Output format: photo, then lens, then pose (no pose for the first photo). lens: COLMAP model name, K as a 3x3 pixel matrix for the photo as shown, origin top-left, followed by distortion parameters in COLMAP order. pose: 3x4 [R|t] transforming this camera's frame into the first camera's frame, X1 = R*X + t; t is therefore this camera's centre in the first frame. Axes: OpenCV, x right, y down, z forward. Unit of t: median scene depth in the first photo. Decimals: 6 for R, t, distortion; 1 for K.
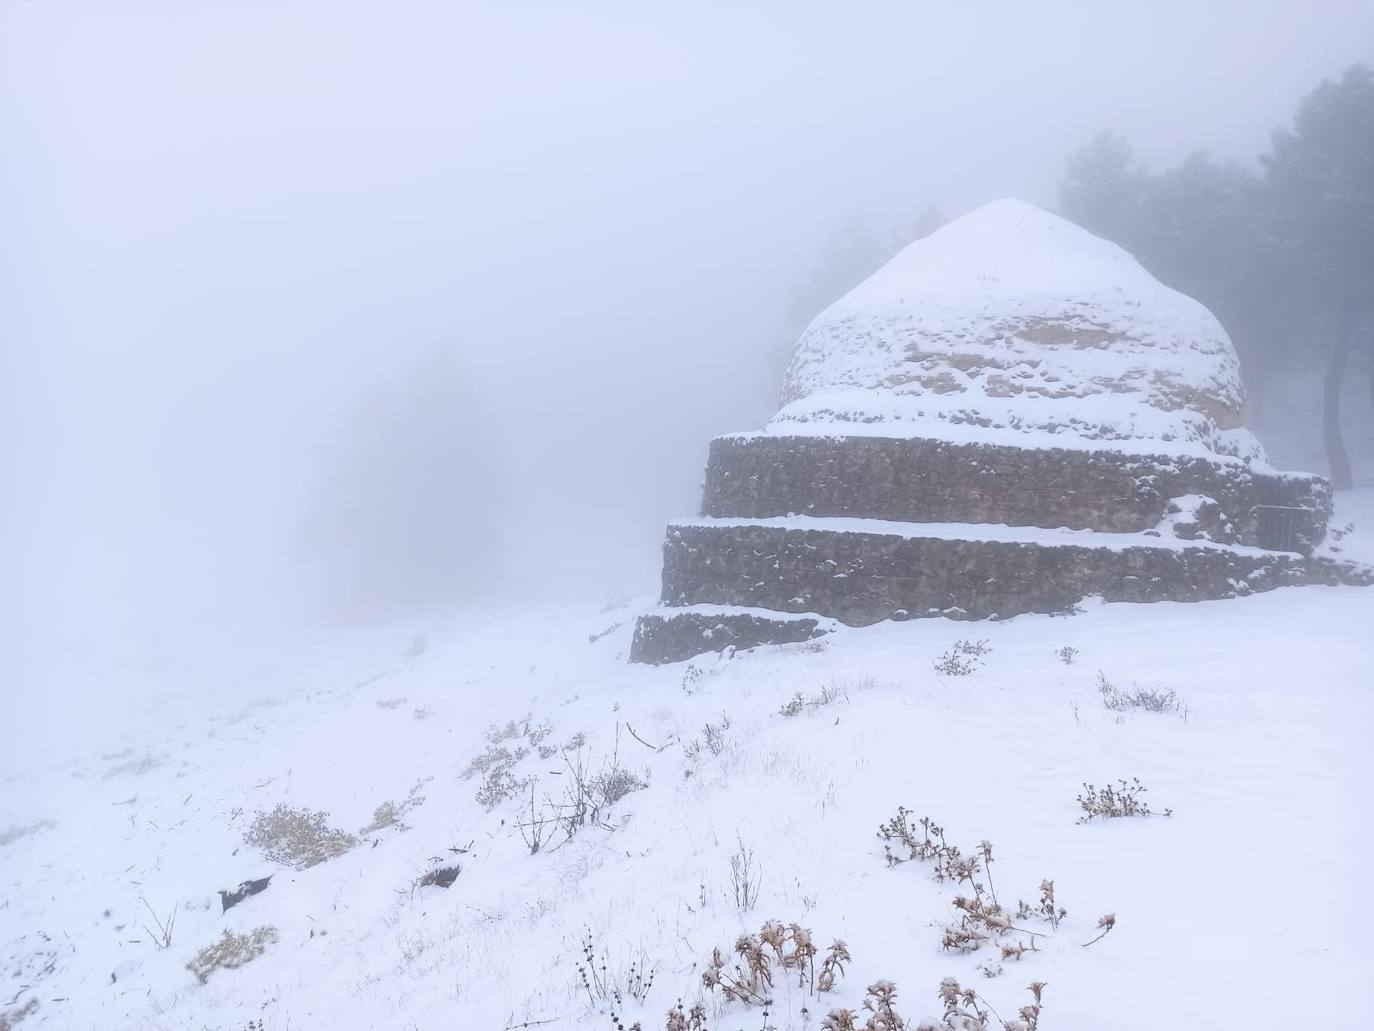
lens RADIAL K [[1047.0, 0, 684.5], [0, 1047.0, 512.0], [0, 0, 1]] dist [0.048103, -0.010046]
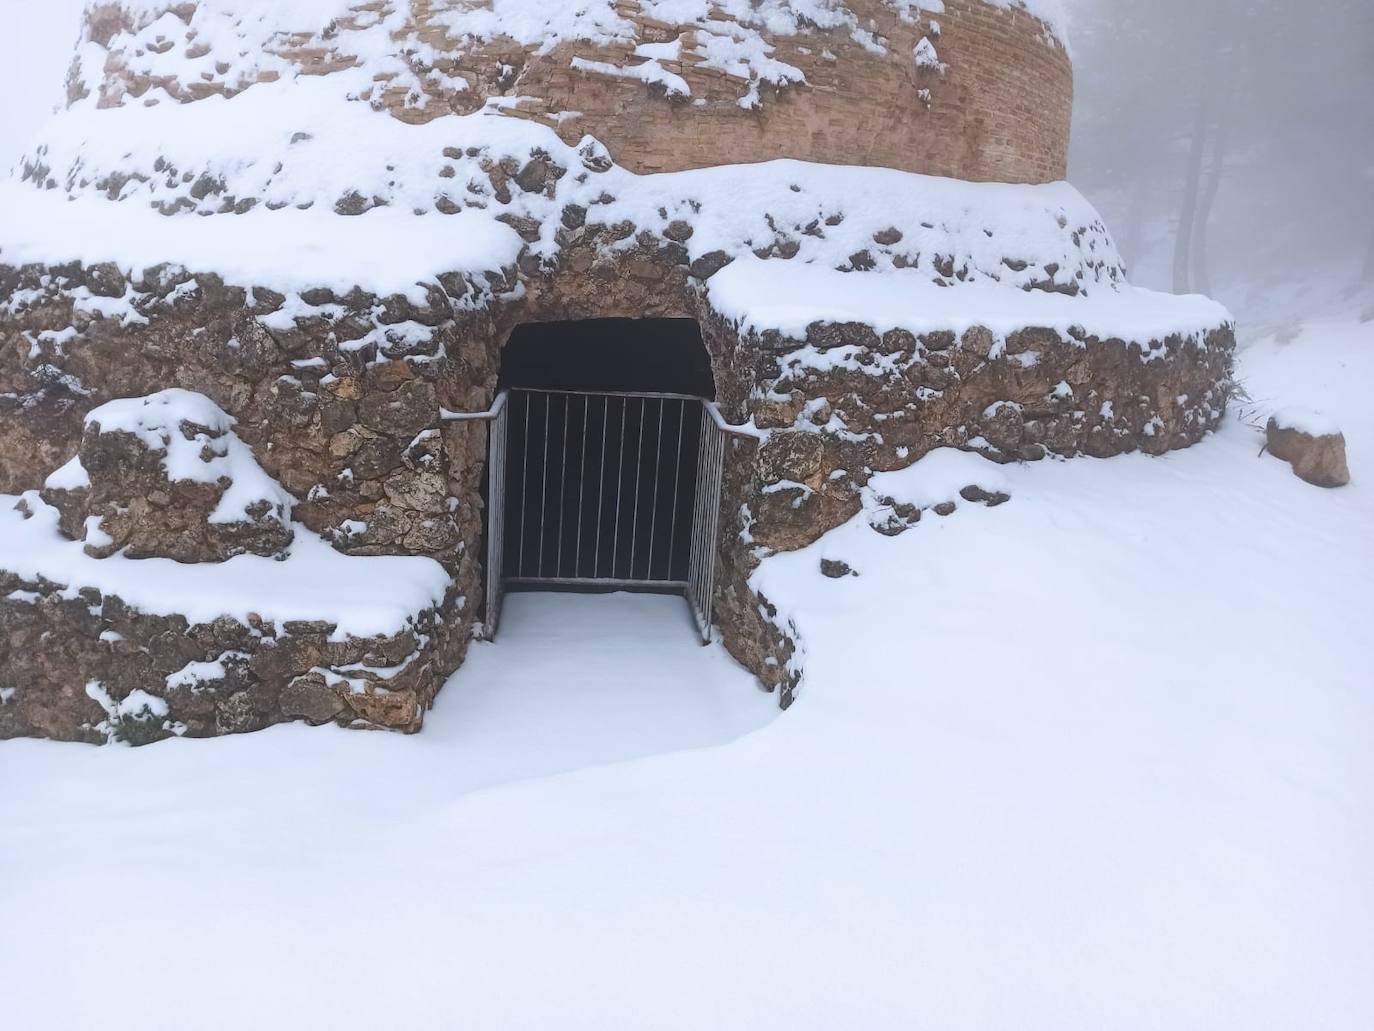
lens RADIAL K [[1047.0, 0, 688.4], [0, 1047.0, 520.7], [0, 0, 1]] dist [0.048103, -0.010046]
pose [[0.891492, 0.097507, -0.442419, 0.750153], [0.002479, 0.975499, 0.219989, -0.047502], [0.453030, -0.197215, 0.869408, 0.767234]]
